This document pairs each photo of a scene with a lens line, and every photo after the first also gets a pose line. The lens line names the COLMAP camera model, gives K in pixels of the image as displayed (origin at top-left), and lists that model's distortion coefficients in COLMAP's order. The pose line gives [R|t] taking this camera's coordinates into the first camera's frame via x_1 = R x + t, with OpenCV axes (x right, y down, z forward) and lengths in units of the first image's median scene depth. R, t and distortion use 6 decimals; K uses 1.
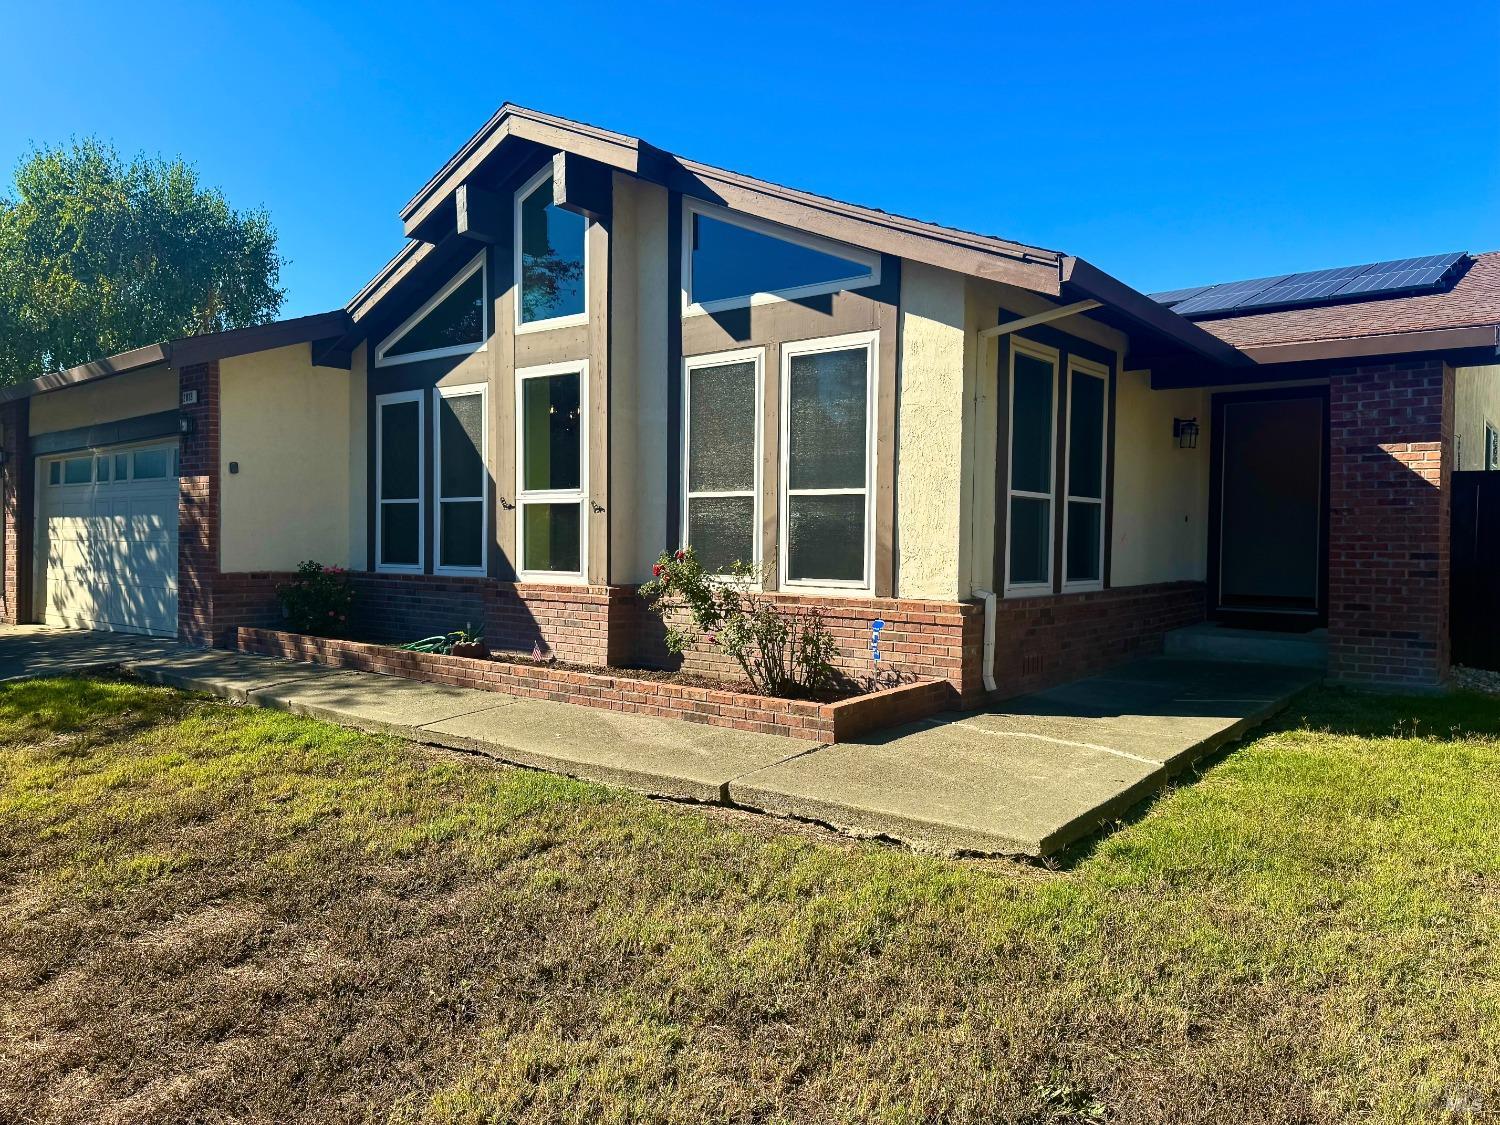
lens RADIAL K [[1041.2, 0, 747.4], [0, 1041.2, 563.2], [0, 0, 1]] dist [0.062858, -0.080037]
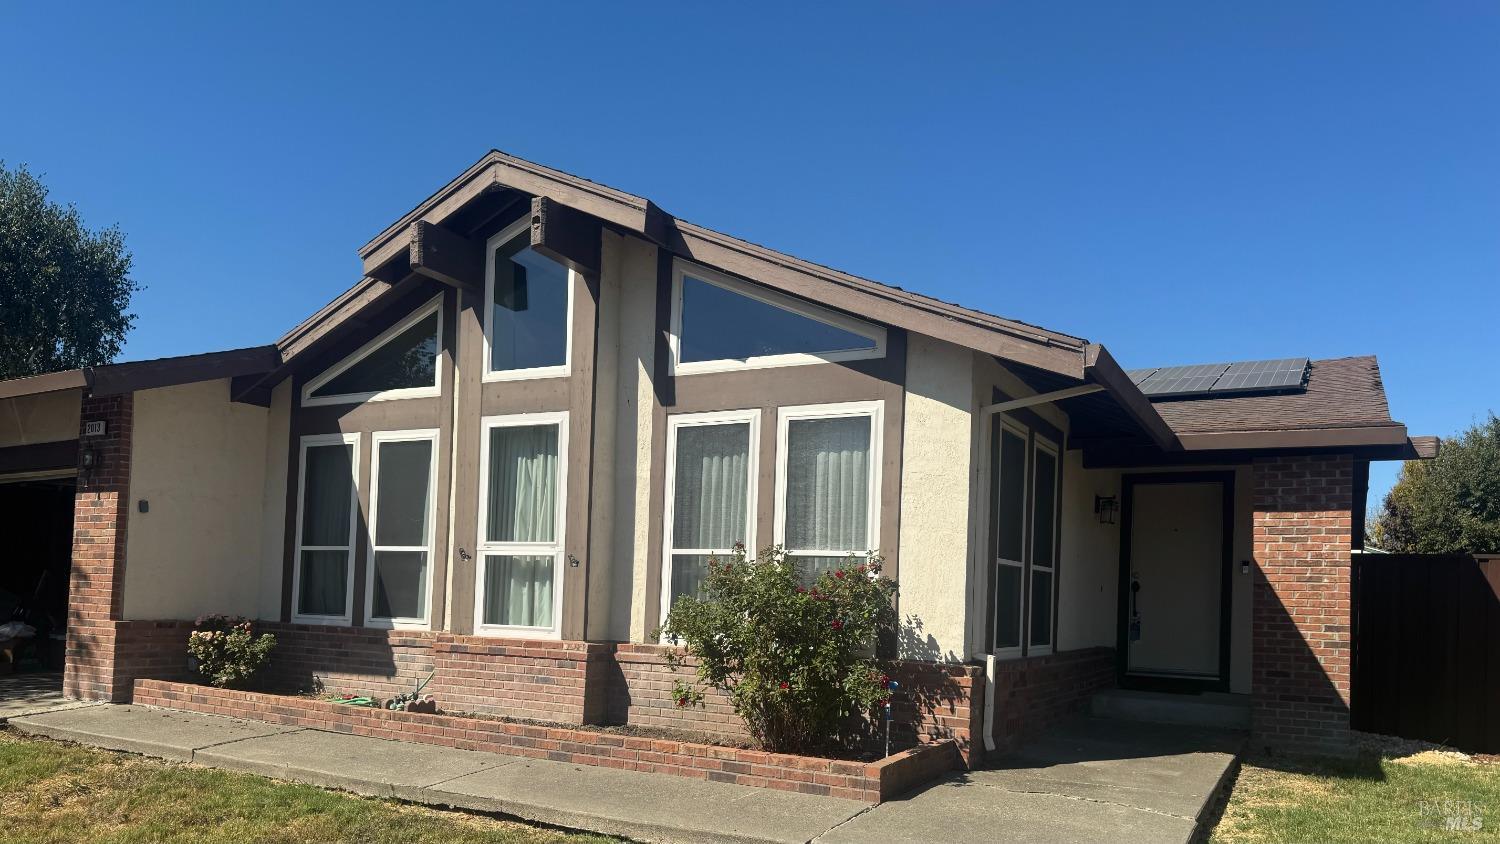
lens RADIAL K [[1039.8, 0, 750.7], [0, 1039.8, 570.4], [0, 0, 1]] dist [0.042202, -0.016626]
pose [[0.985816, 0.029118, 0.165285, -0.147792], [-0.020938, 0.998478, -0.051021, 0.001291], [-0.166519, 0.046837, 0.984925, 0.008296]]
